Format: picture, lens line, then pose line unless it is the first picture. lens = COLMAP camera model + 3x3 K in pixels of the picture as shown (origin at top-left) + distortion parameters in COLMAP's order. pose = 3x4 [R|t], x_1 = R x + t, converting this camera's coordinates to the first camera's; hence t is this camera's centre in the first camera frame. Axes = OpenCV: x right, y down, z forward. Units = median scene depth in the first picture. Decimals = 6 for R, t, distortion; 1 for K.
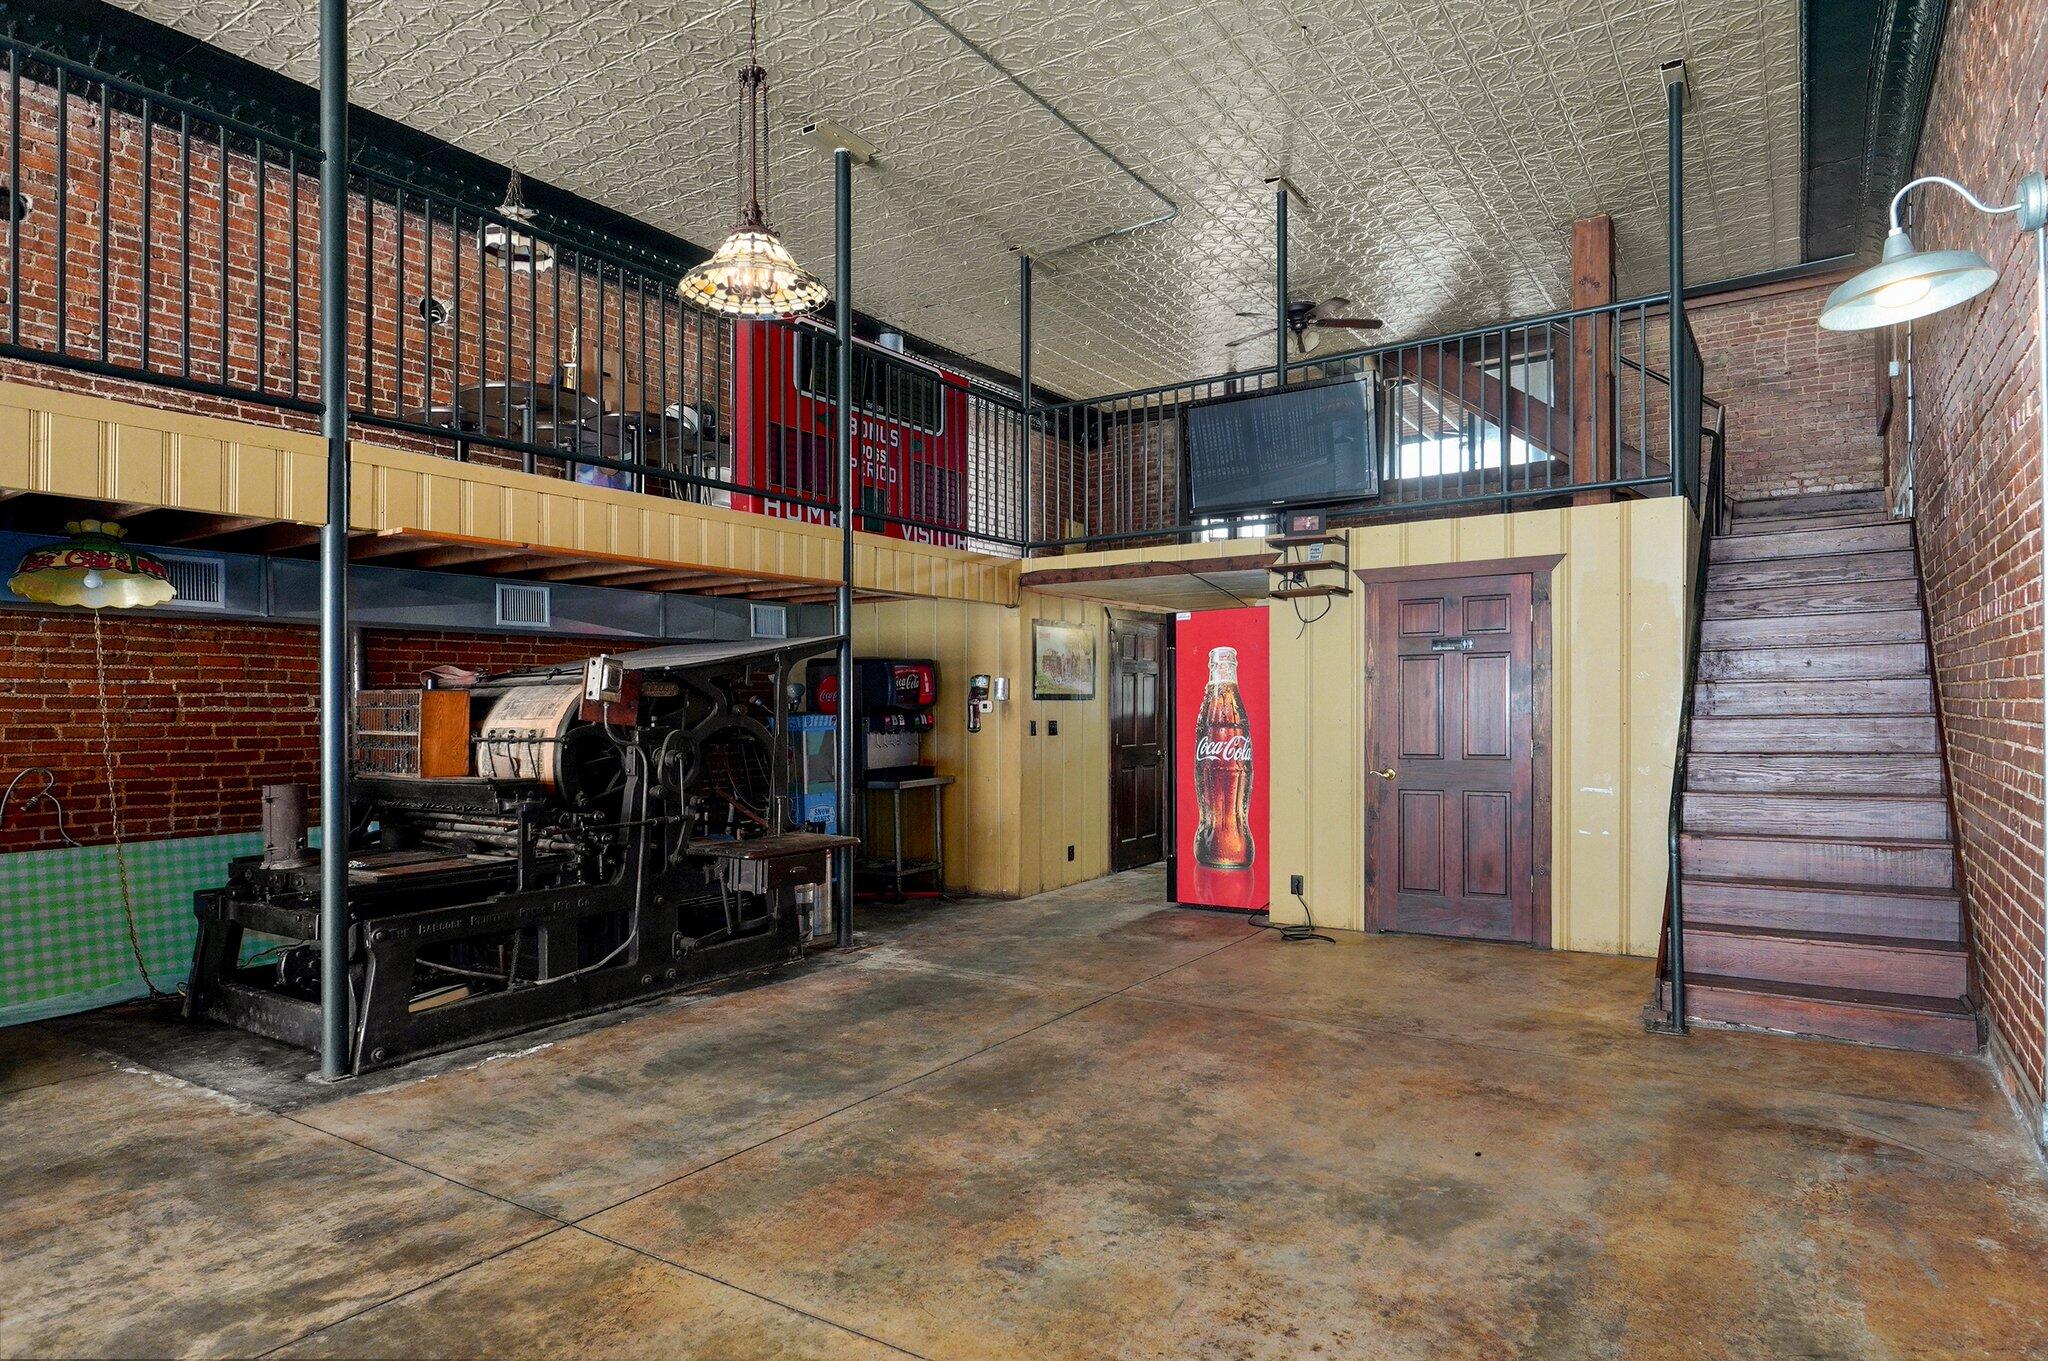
lens RADIAL K [[1208.4, 0, 927.0], [0, 1208.4, 691.0], [0, 0, 1]] dist [-0.020481, 0.000033]
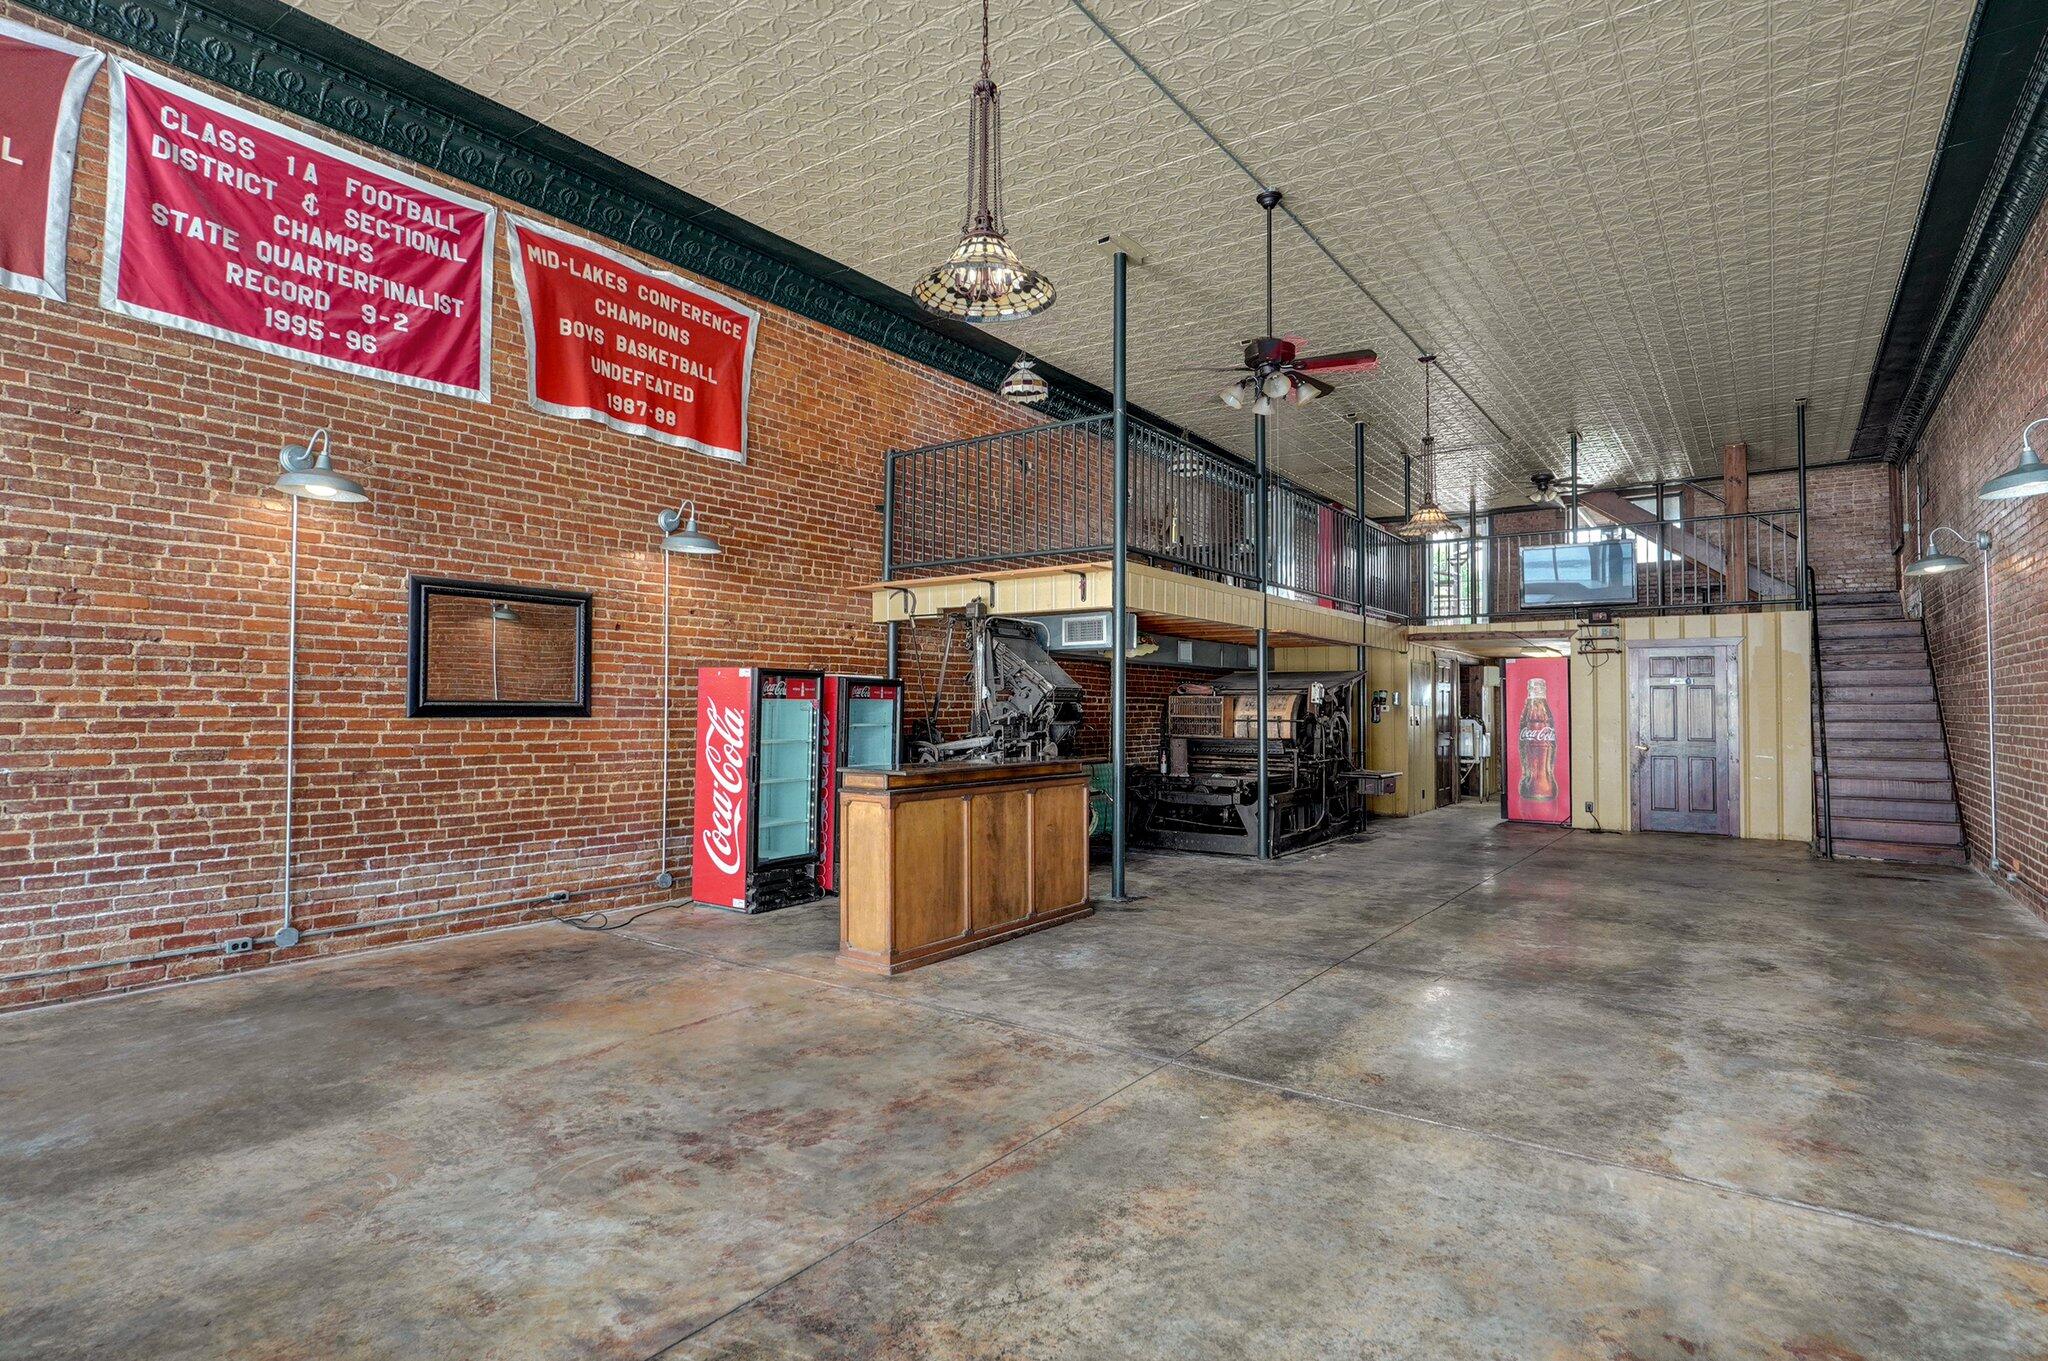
lens RADIAL K [[1037.2, 0, 1013.2], [0, 1037.2, 654.3], [0, 0, 1]] dist [-0.010317, 0.001459]
pose [[0.999801, 0.017246, -0.010067, -0.650437], [-0.017592, 0.999221, -0.035337, -0.004211], [0.009450, 0.035507, 0.999325, -0.703027]]
